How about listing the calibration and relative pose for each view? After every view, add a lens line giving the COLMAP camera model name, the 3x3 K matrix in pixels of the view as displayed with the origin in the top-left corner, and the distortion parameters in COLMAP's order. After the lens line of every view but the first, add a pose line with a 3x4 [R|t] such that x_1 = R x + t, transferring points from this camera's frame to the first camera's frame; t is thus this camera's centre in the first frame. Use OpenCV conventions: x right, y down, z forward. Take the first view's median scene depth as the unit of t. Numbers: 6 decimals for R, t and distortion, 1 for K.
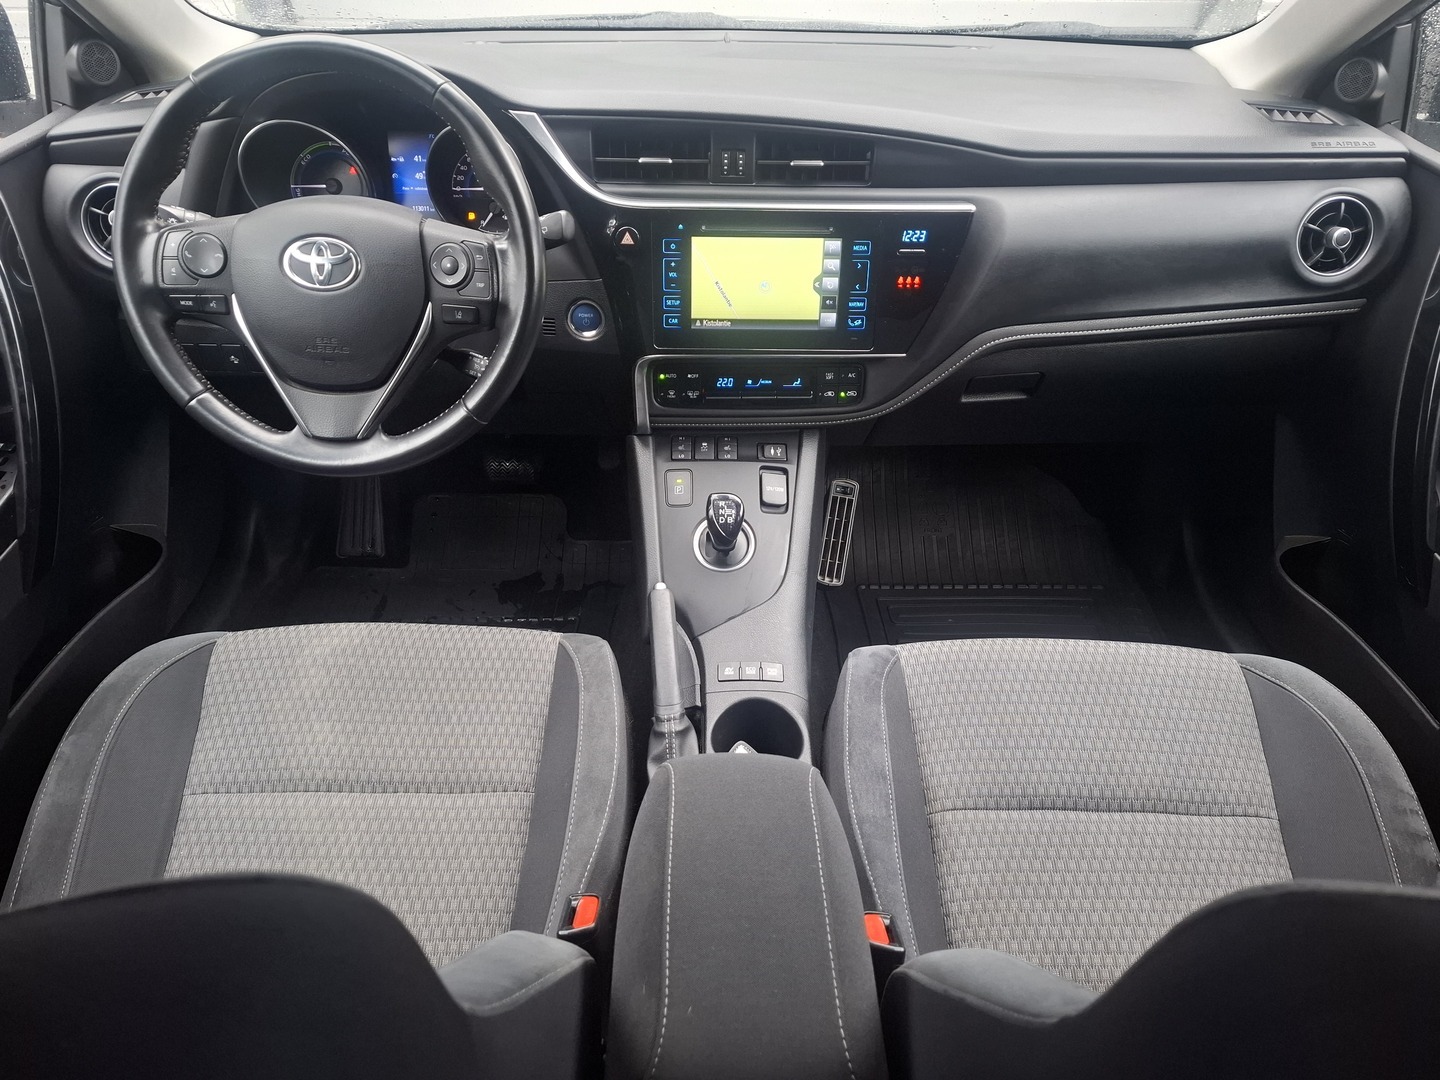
lens RADIAL K [[1017.4, 0, 718.7], [0, 1017.4, 543.2], [0, 0, 1]] dist [0.067668, -0.076634]
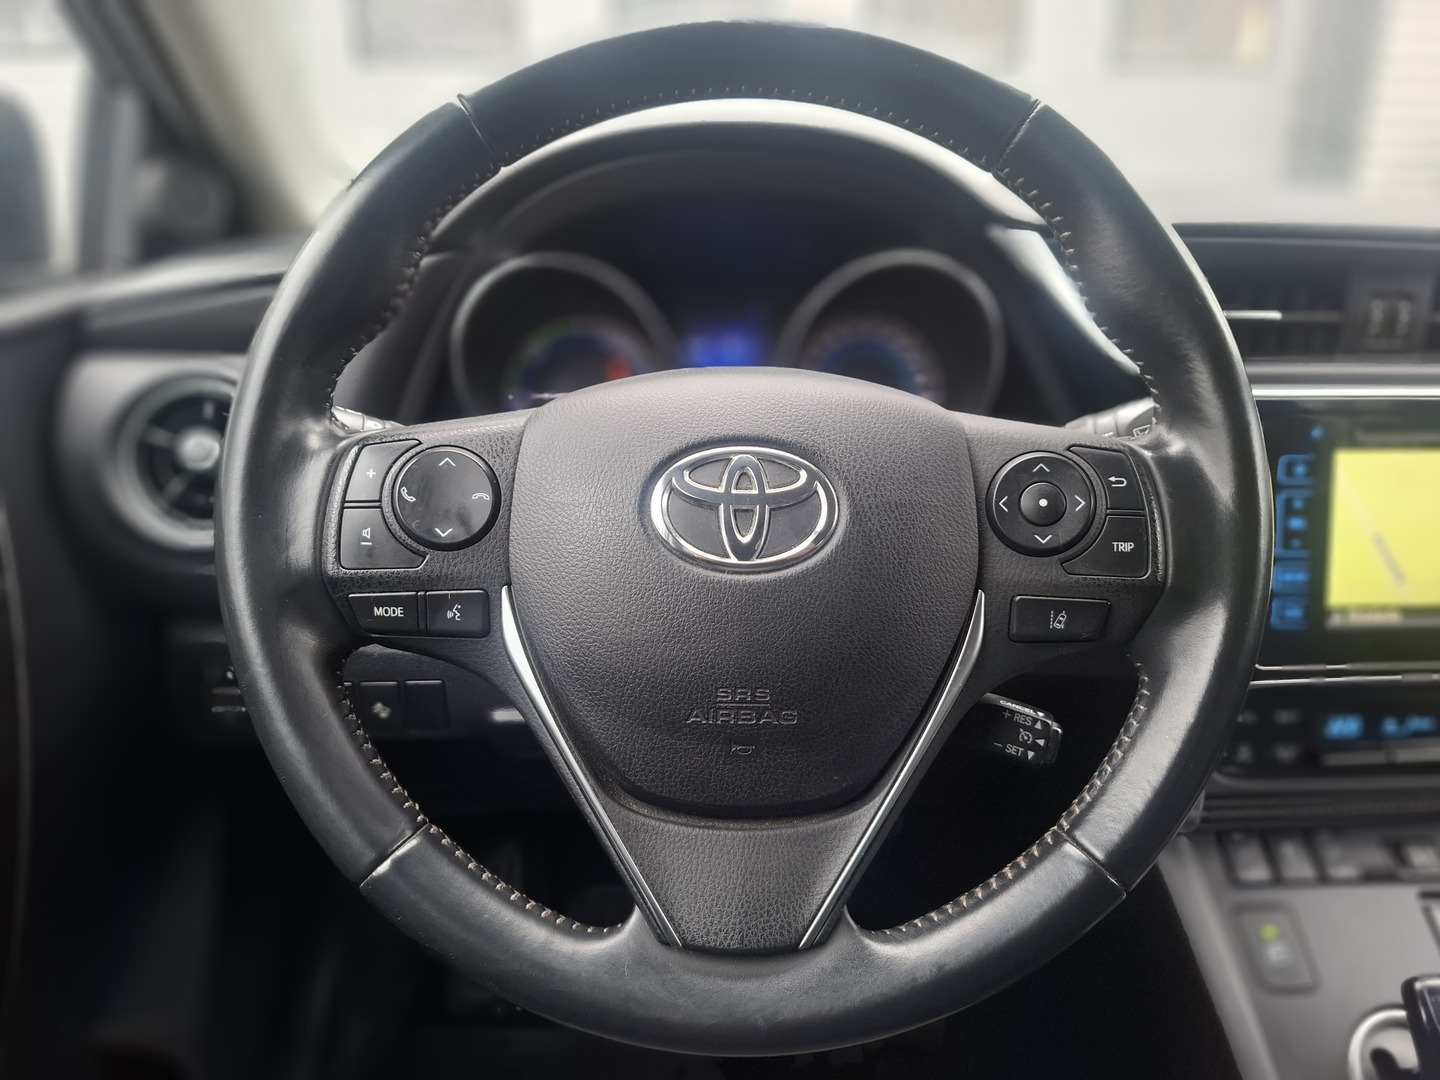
lens RADIAL K [[1017.4, 0, 720.3], [0, 1017.4, 529.9], [0, 0, 1]] dist [0.067668, -0.076634]
pose [[0.999509, -0.023184, 0.021086, -0.333380], [0.028106, 0.960772, -0.275911, -0.126367], [-0.013862, 0.276368, 0.960952, 0.511291]]
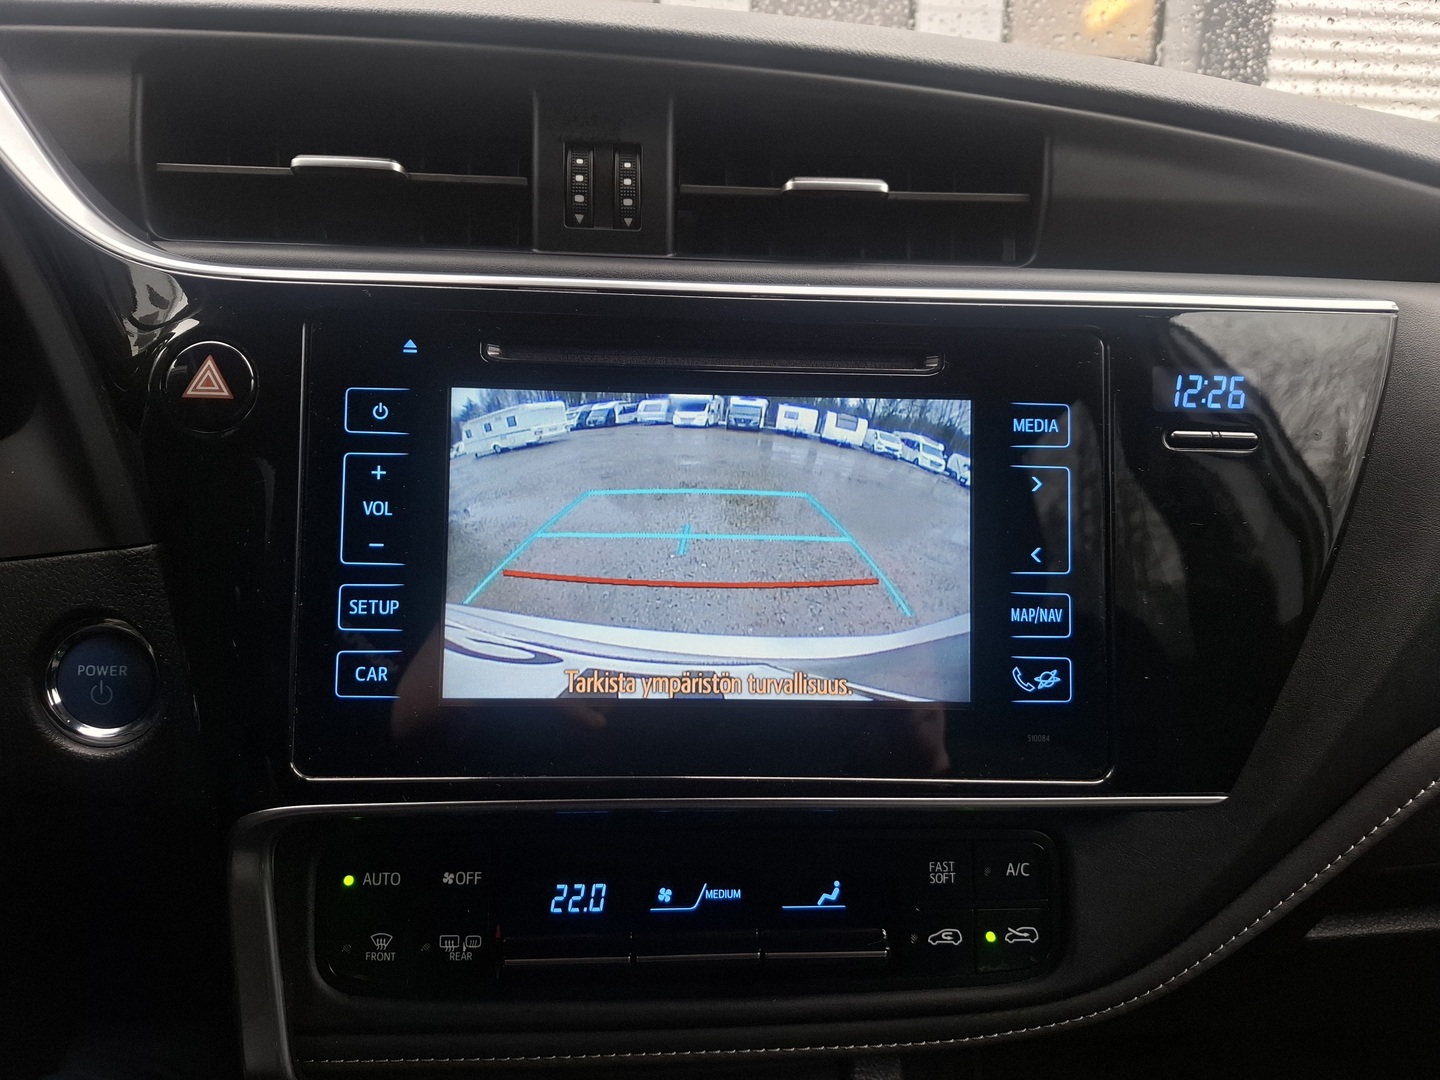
lens RADIAL K [[1017.4, 0, 711.1], [0, 1017.4, 531.2], [0, 0, 1]] dist [0.067668, -0.076634]
pose [[0.999243, 0.000440, 0.038894, 0.034187], [0.016072, 0.905918, -0.423147, -0.136846], [-0.035421, 0.423452, 0.905226, 0.738259]]
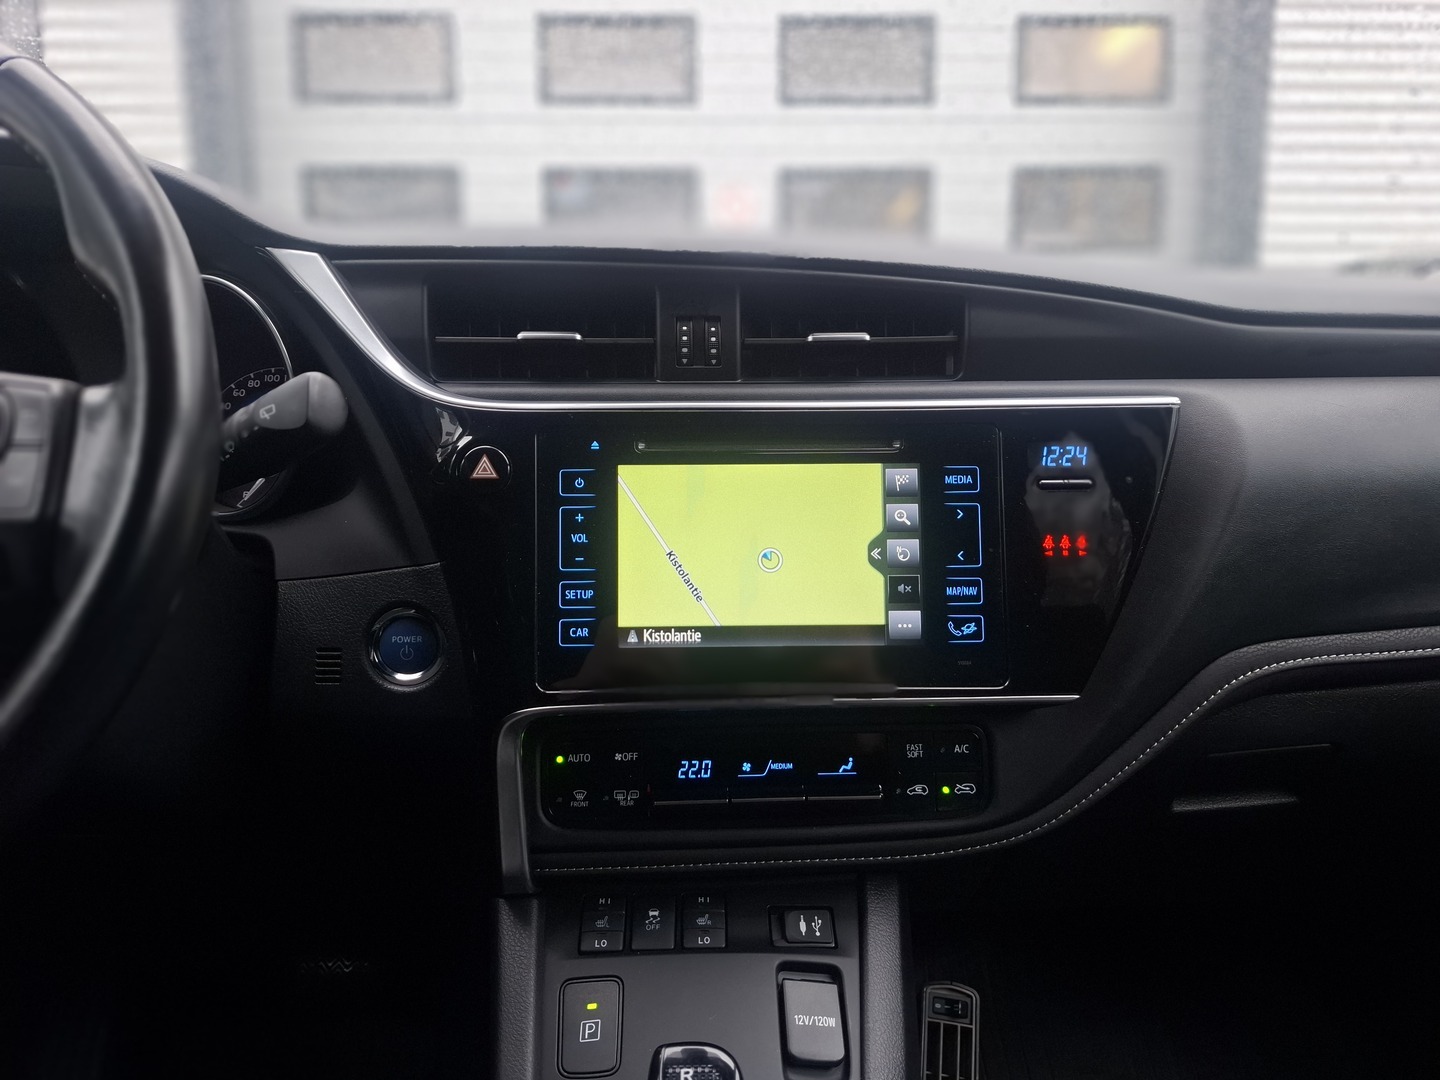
lens RADIAL K [[1017.4, 0, 717.7], [0, 1017.4, 519.5], [0, 0, 1]] dist [0.067668, -0.076634]
pose [[0.999689, -0.024387, 0.005171, 0.018485], [0.024099, 0.892309, -0.450781, -0.050612], [0.006379, 0.450765, 0.892620, 0.556876]]
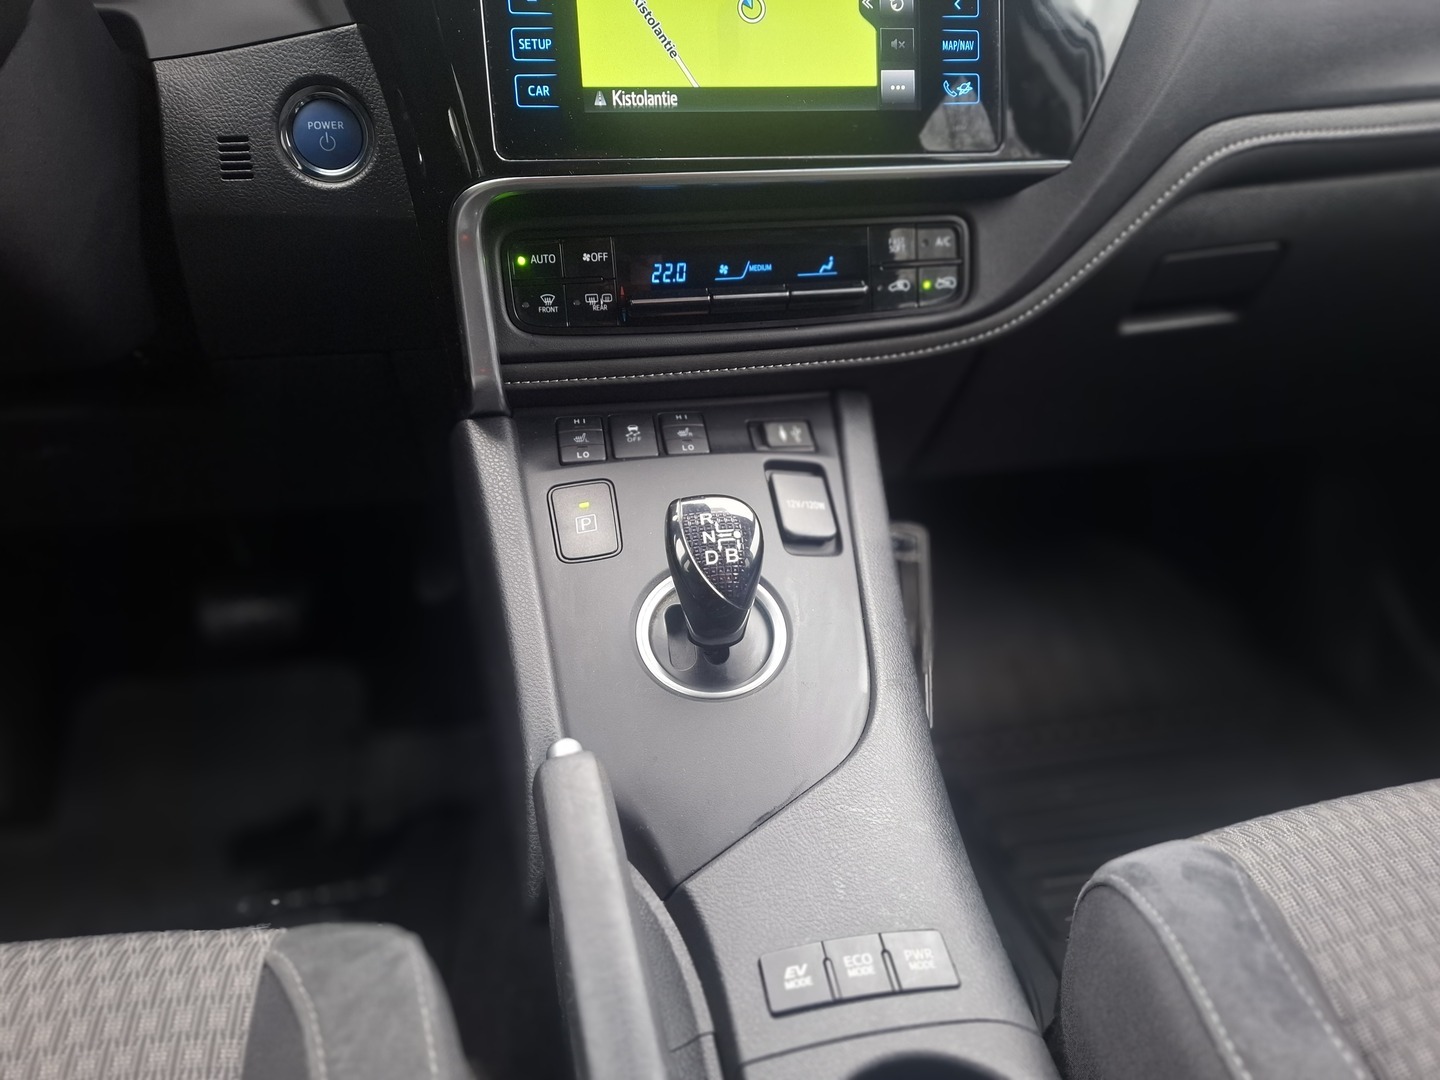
lens RADIAL K [[1017.4, 0, 722.0], [0, 1017.4, 549.0], [0, 0, 1]] dist [0.067668, -0.076634]
pose [[0.984811, -0.090998, 0.147872, -0.049926], [0.120817, 0.970808, -0.207206, 0.054921], [-0.124700, 0.221924, 0.967057, 0.633176]]
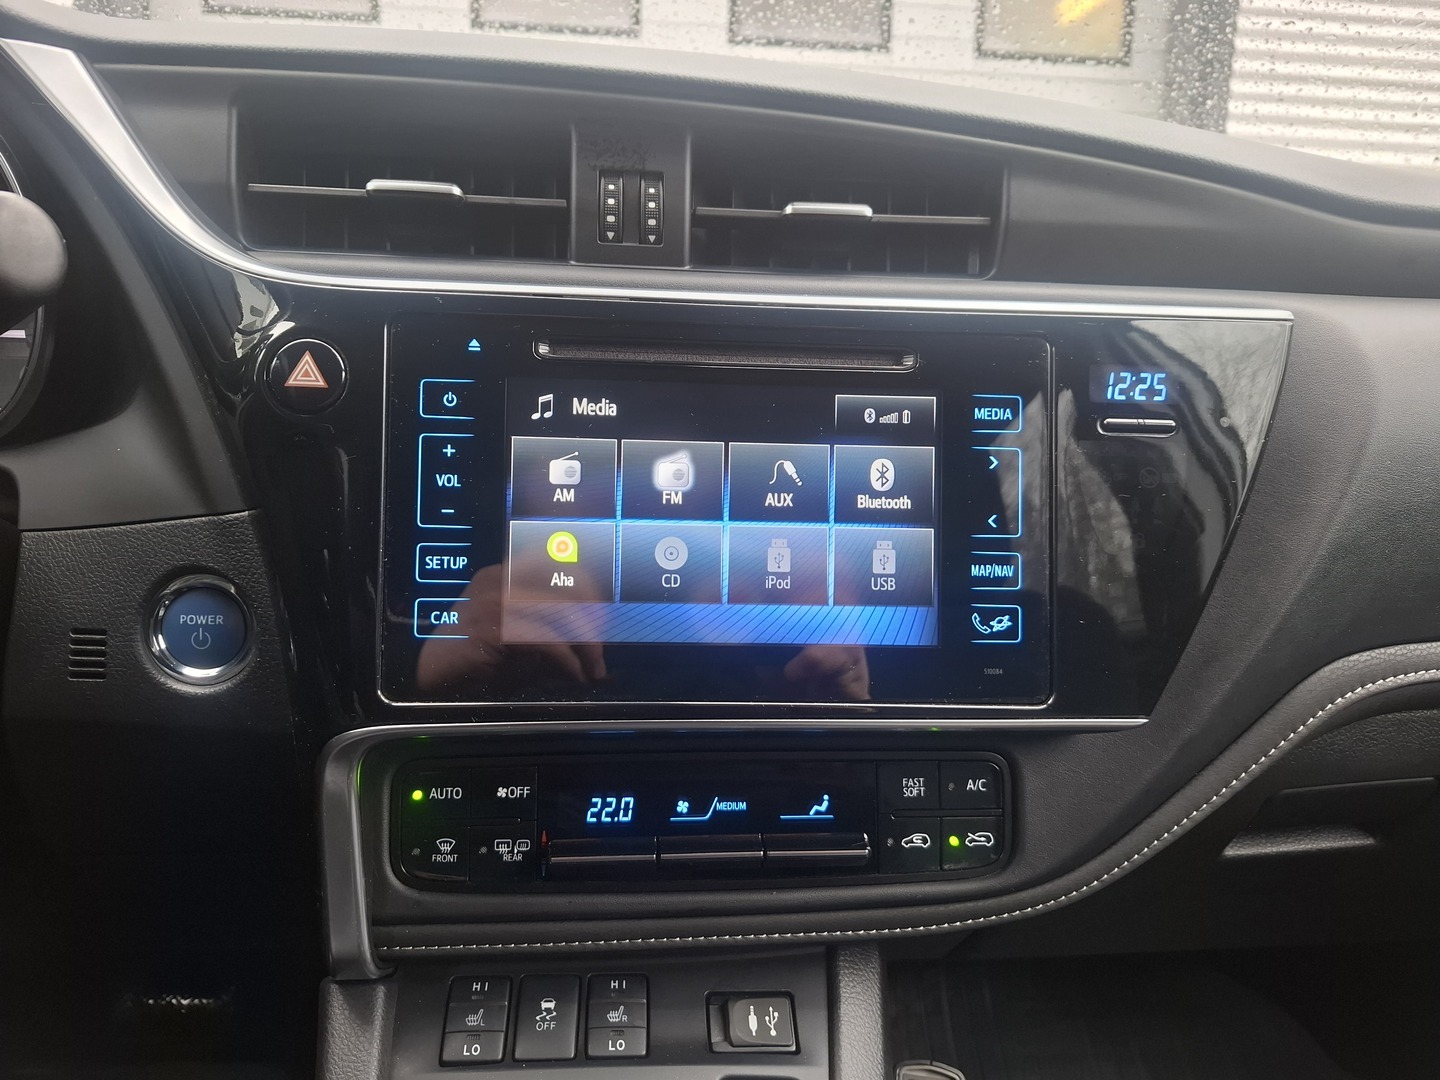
lens RADIAL K [[1017.4, 0, 713.3], [0, 1017.4, 533.9], [0, 0, 1]] dist [0.067668, -0.076634]
pose [[0.997785, 0.001696, 0.066502, 0.018887], [0.025705, 0.912201, -0.408936, -0.107831], [-0.061357, 0.409739, 0.910137, 0.690238]]
